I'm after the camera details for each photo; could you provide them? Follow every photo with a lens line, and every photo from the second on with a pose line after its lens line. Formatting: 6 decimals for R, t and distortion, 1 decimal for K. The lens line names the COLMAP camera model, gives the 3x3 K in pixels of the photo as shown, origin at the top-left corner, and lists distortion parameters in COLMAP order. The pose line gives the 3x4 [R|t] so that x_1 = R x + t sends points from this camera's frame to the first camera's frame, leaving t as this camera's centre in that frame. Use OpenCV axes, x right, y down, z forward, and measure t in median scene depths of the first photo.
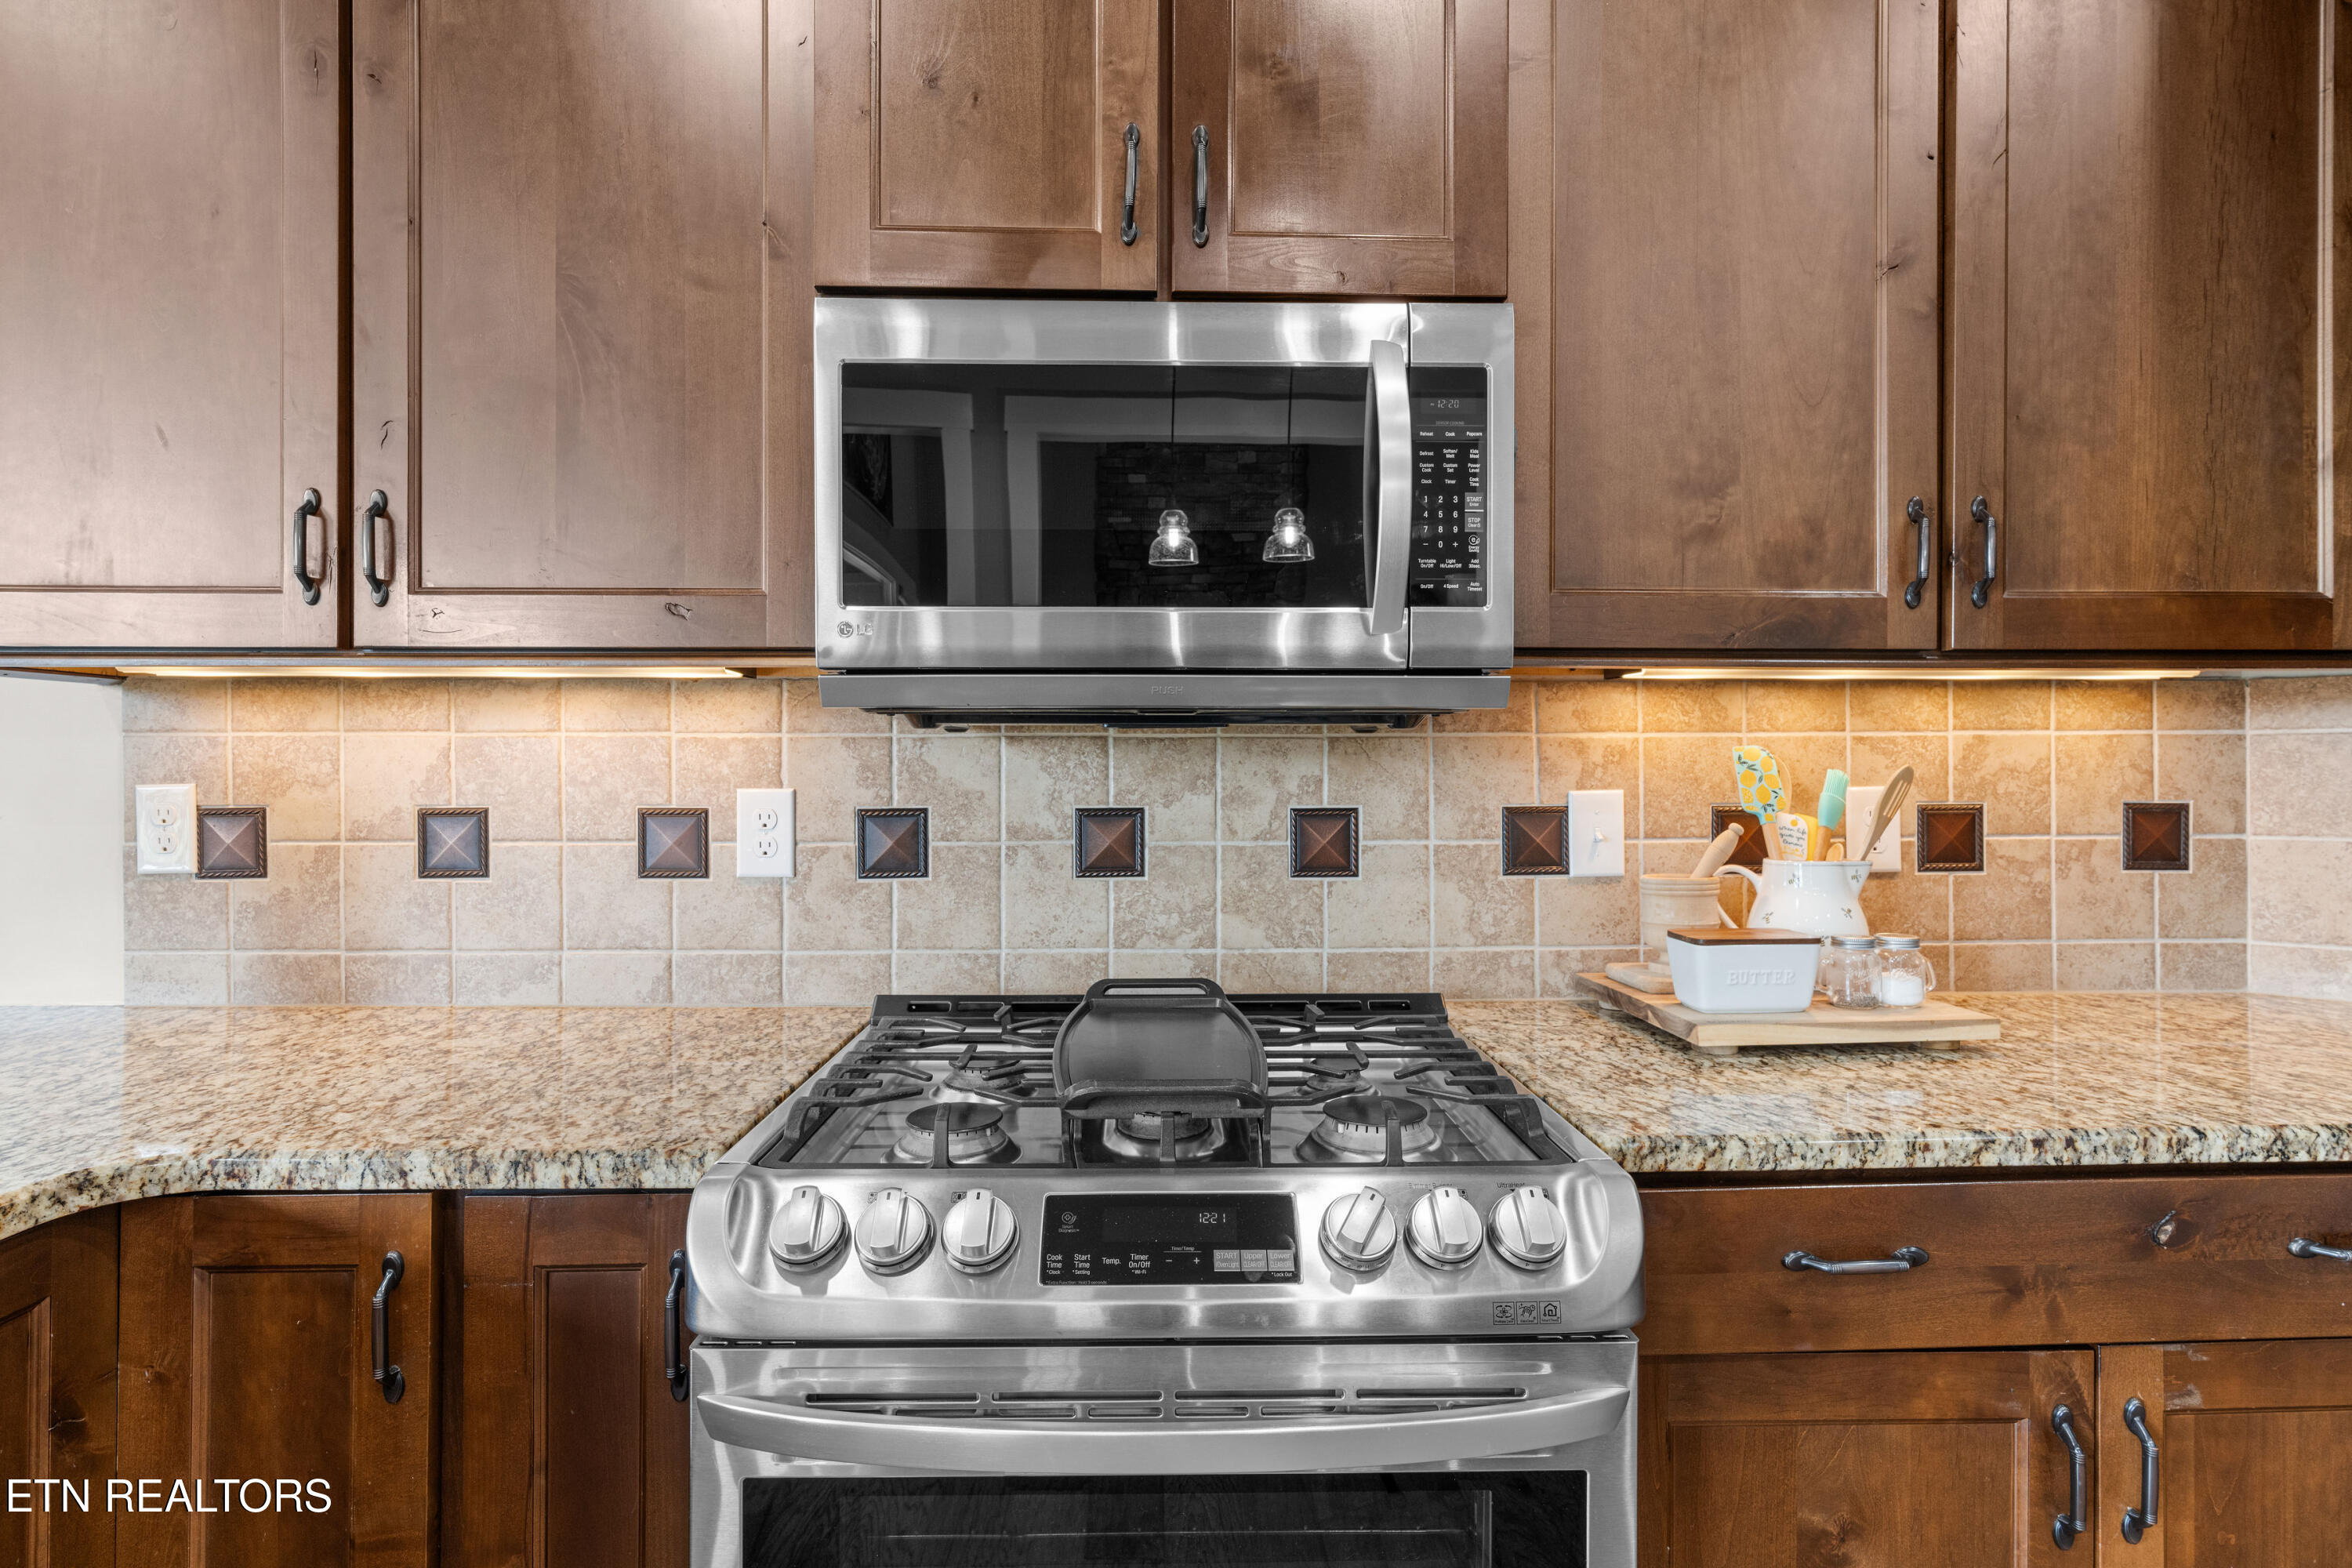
lens RADIAL K [[1165.4, 0, 1163.9], [0, 1165.4, 775.6], [0, 0, 1]] dist [-0.007266, 0.003356]
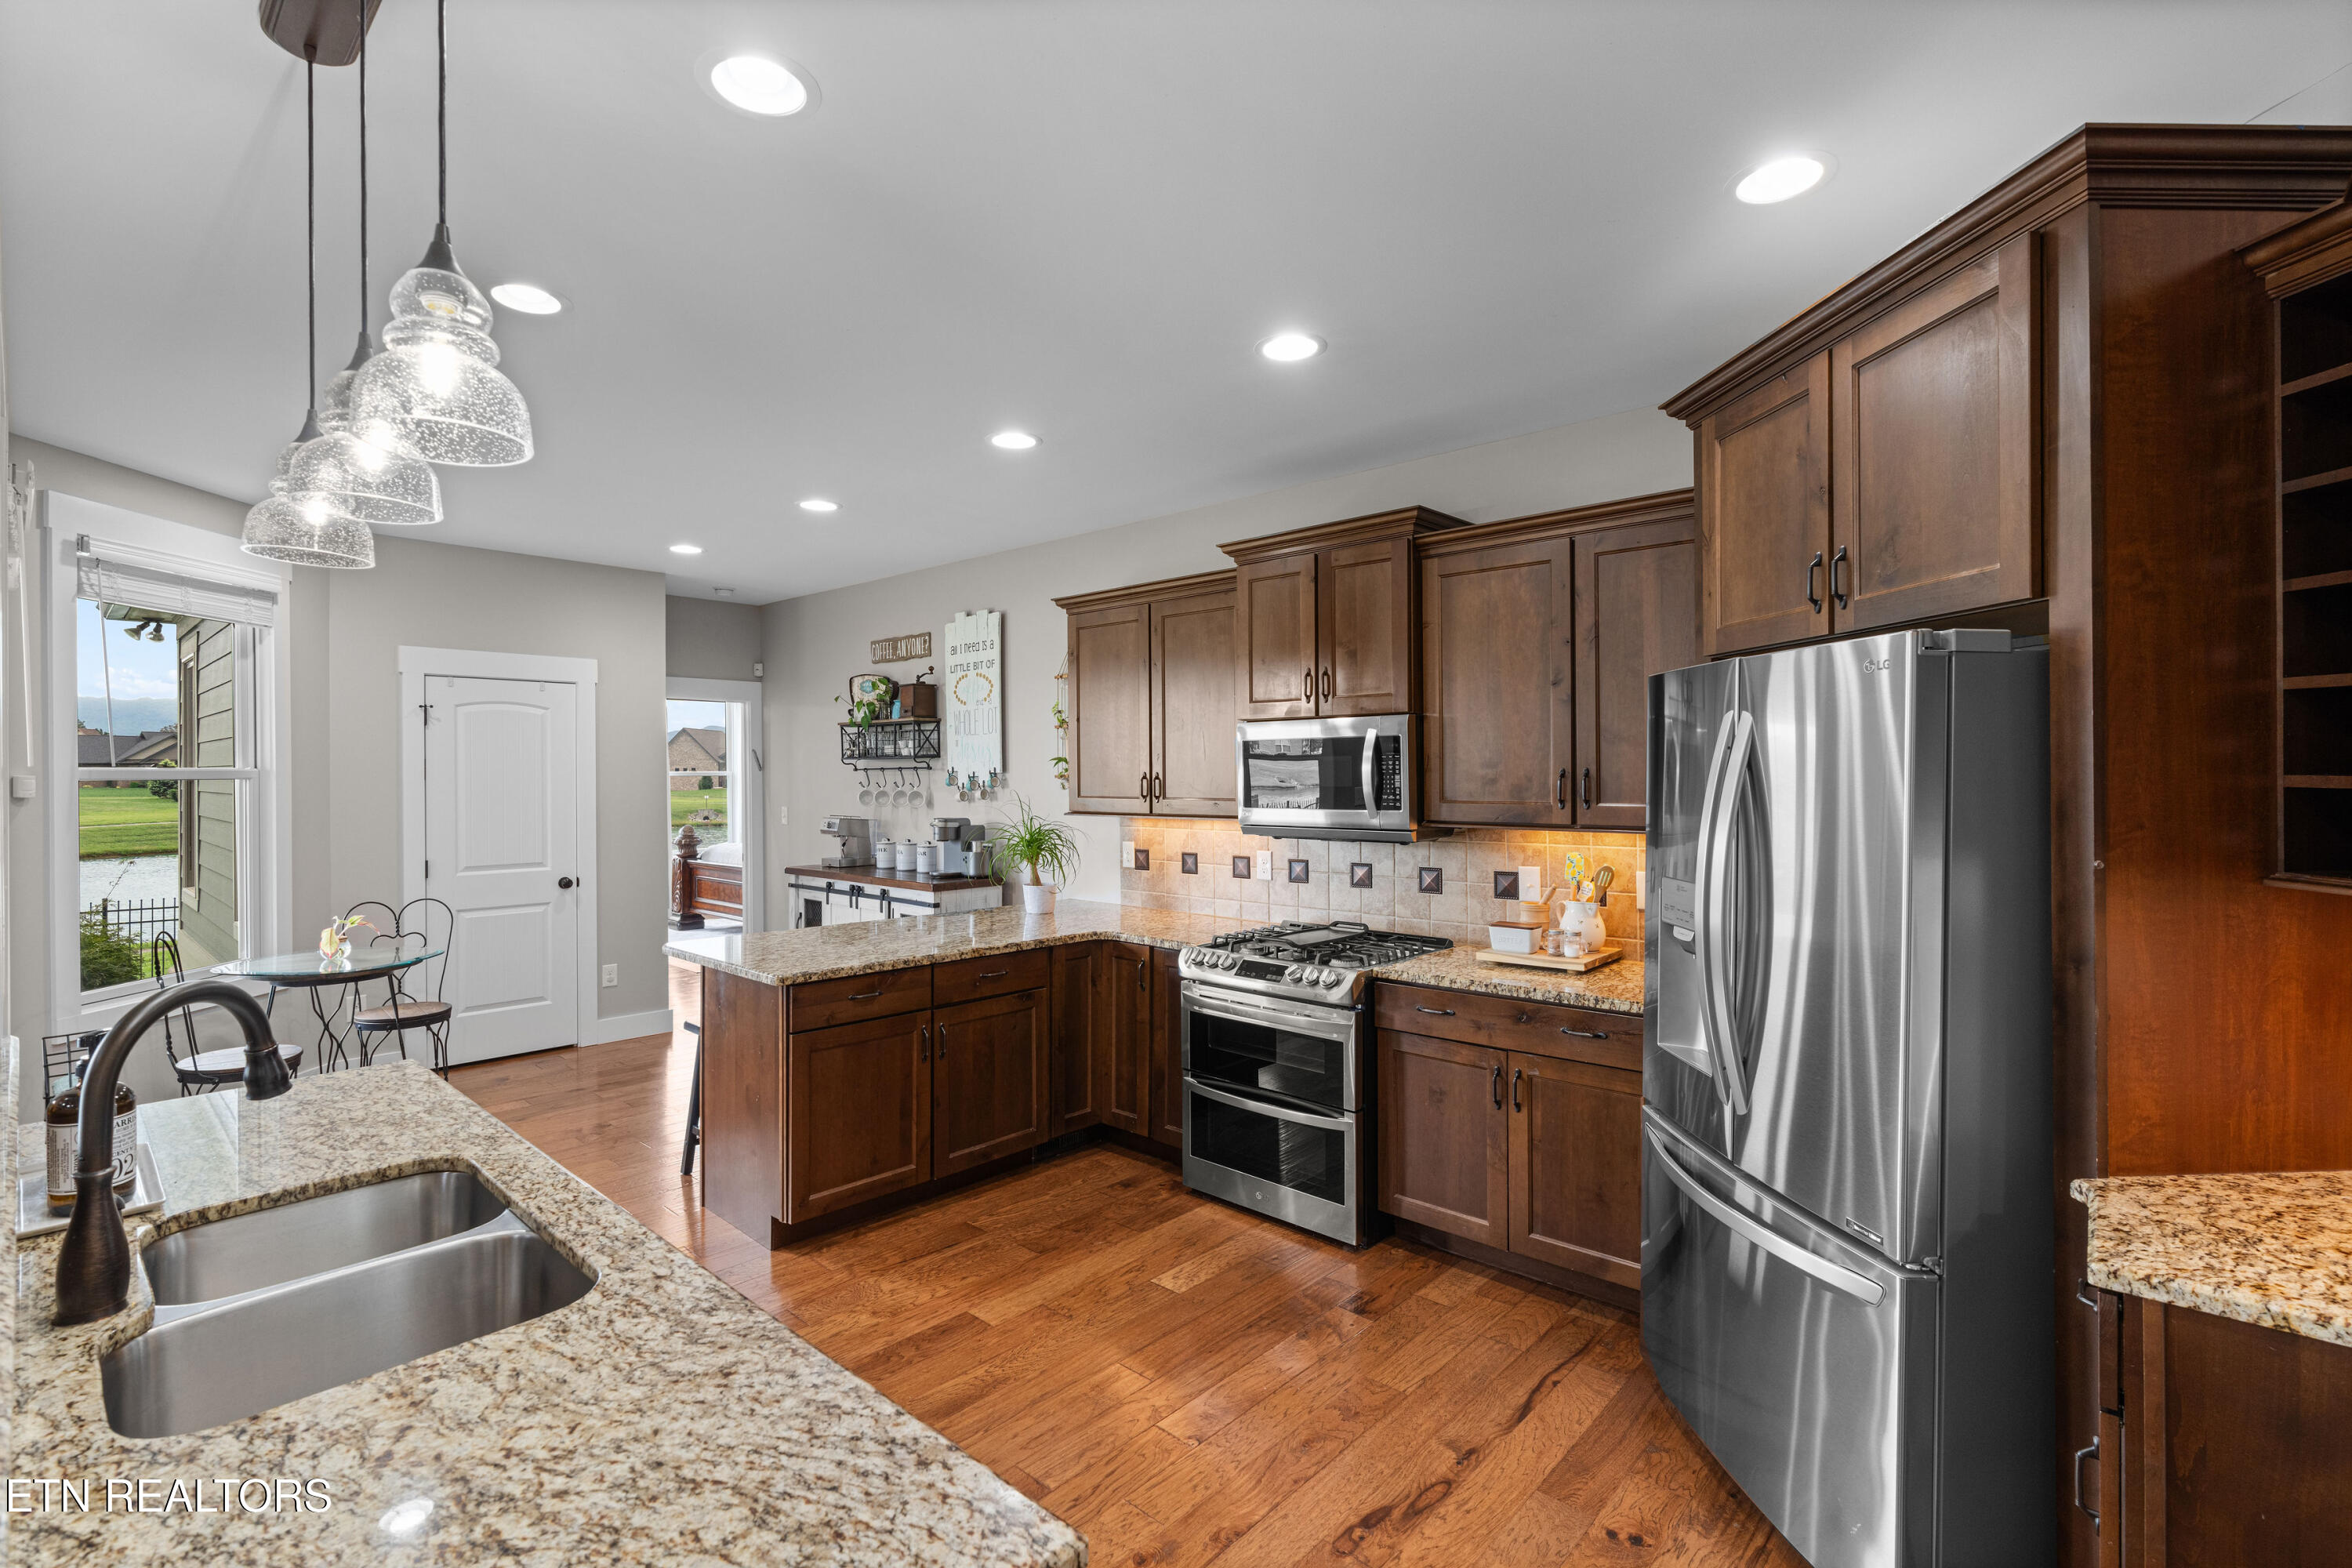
lens RADIAL K [[1077.3, 0, 1167.8], [0, 1077.3, 778.8], [0, 0, 1]] dist [-0.007343, 0.003406]
pose [[0.712058, 0.000635, -0.702120, 1.722899], [0.004438, 0.999976, 0.005405, -0.229142], [0.702107, -0.006965, 0.712038, -1.404279]]
